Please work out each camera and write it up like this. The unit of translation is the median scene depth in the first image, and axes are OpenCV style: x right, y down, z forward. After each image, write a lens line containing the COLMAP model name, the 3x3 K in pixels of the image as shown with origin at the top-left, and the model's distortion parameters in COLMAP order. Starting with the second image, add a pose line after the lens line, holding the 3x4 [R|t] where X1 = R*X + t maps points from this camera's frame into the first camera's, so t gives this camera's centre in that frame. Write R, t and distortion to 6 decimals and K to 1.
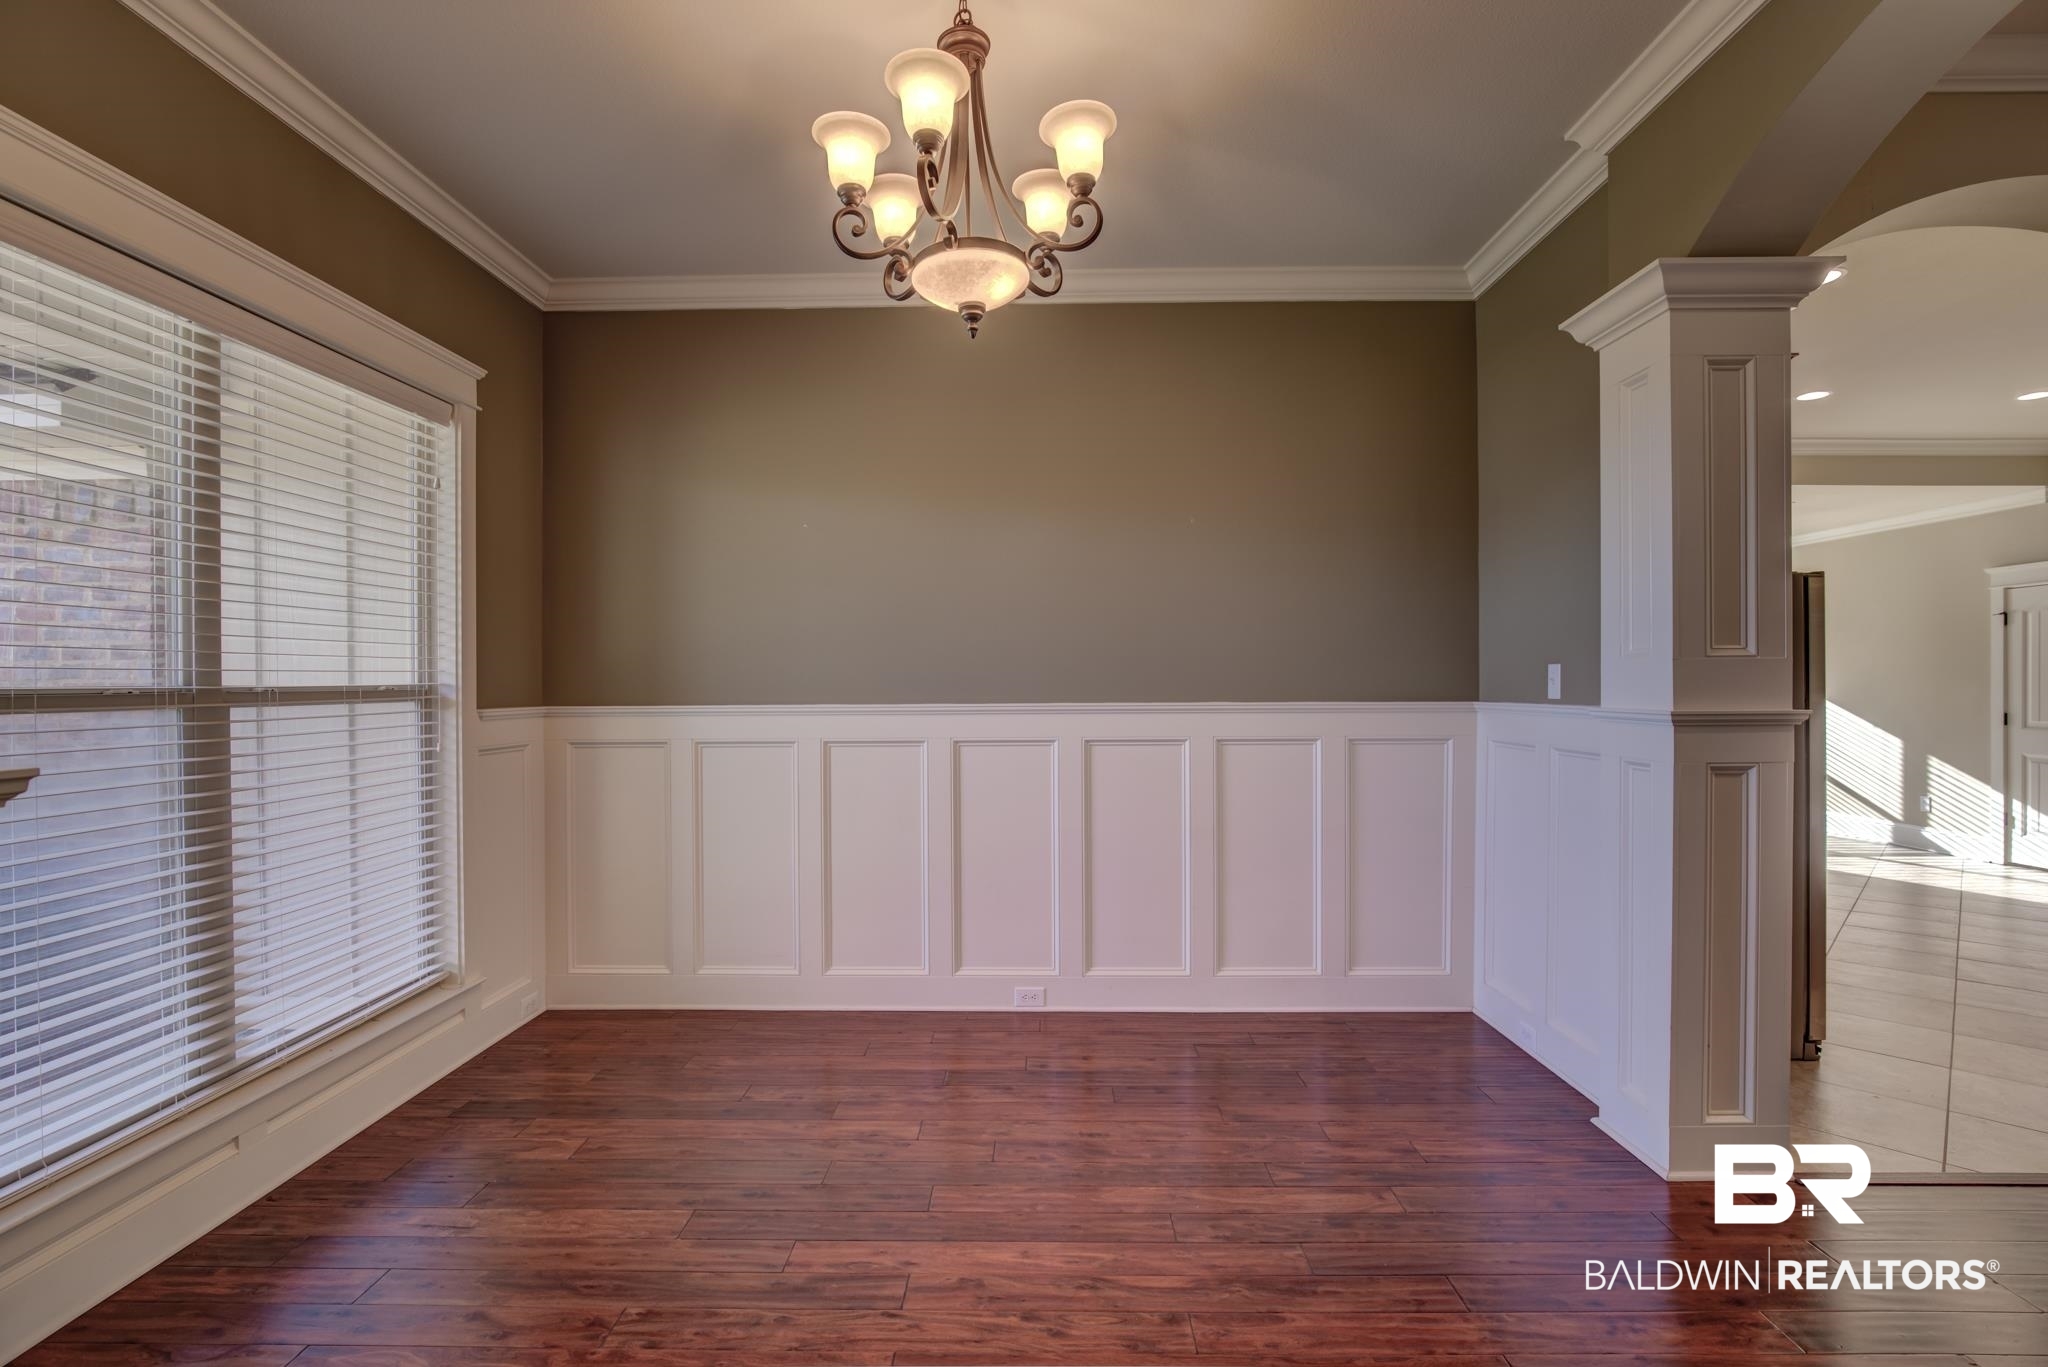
lens RADIAL K [[925.0, 0, 1025.8], [0, 925.0, 688.2], [0, 0, 1]] dist [-0.027396, 0.007581]
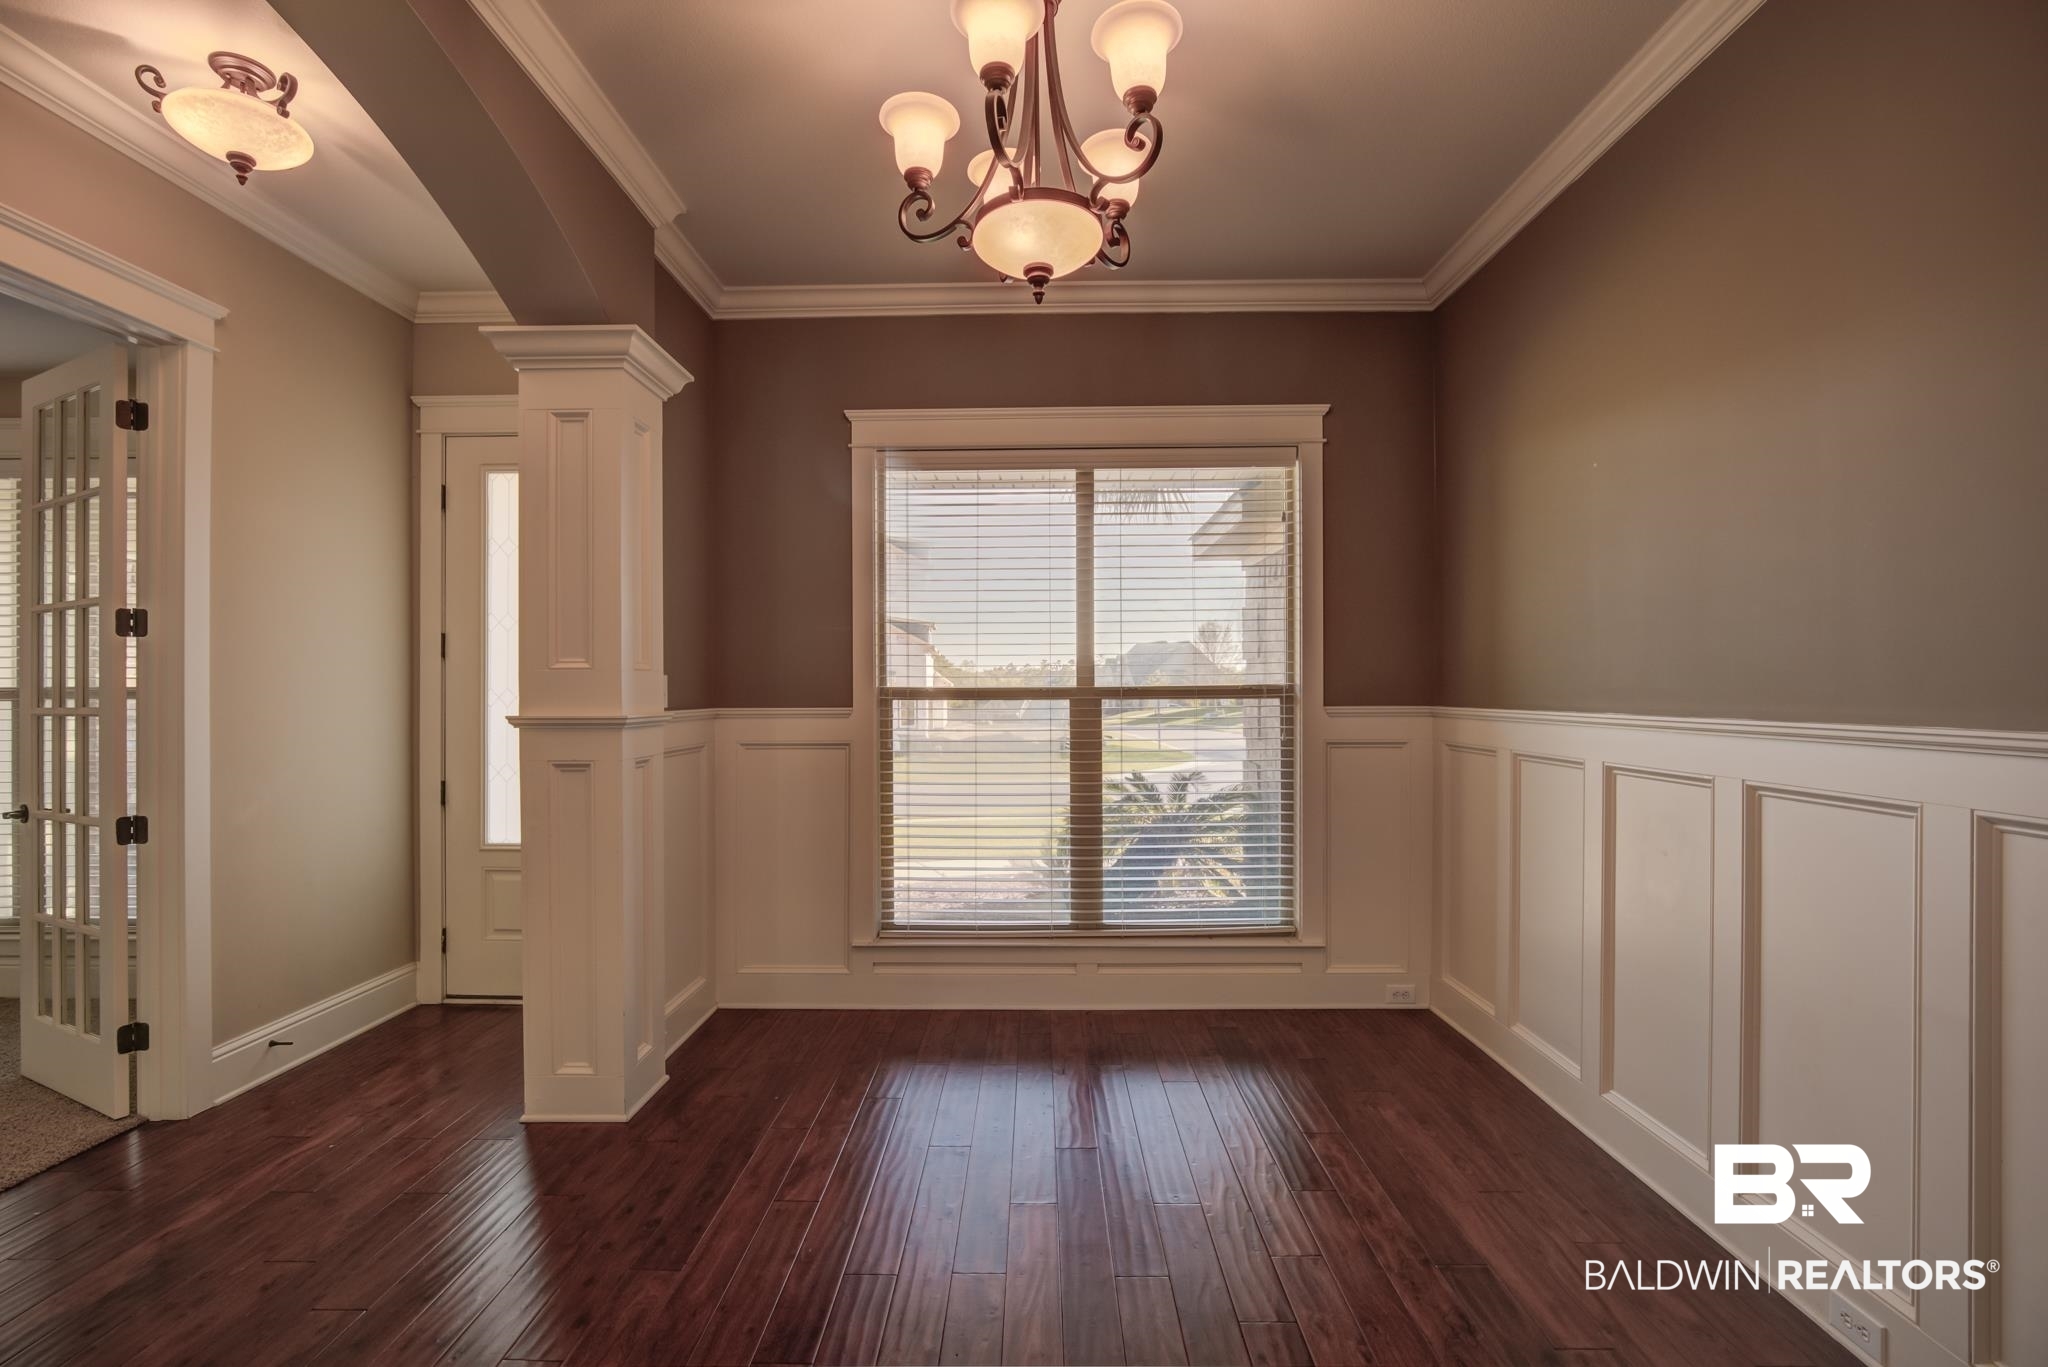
lens RADIAL K [[925.0, 0, 1025.8], [0, 925.0, 688.2], [0, 0, 1]] dist [-0.027396, 0.007581]
pose [[-0.002788, 0.005924, -0.999979, 0.561371], [-0.001398, 0.999981, 0.005928, -0.005658], [0.999995, 0.001415, -0.002779, 0.655712]]
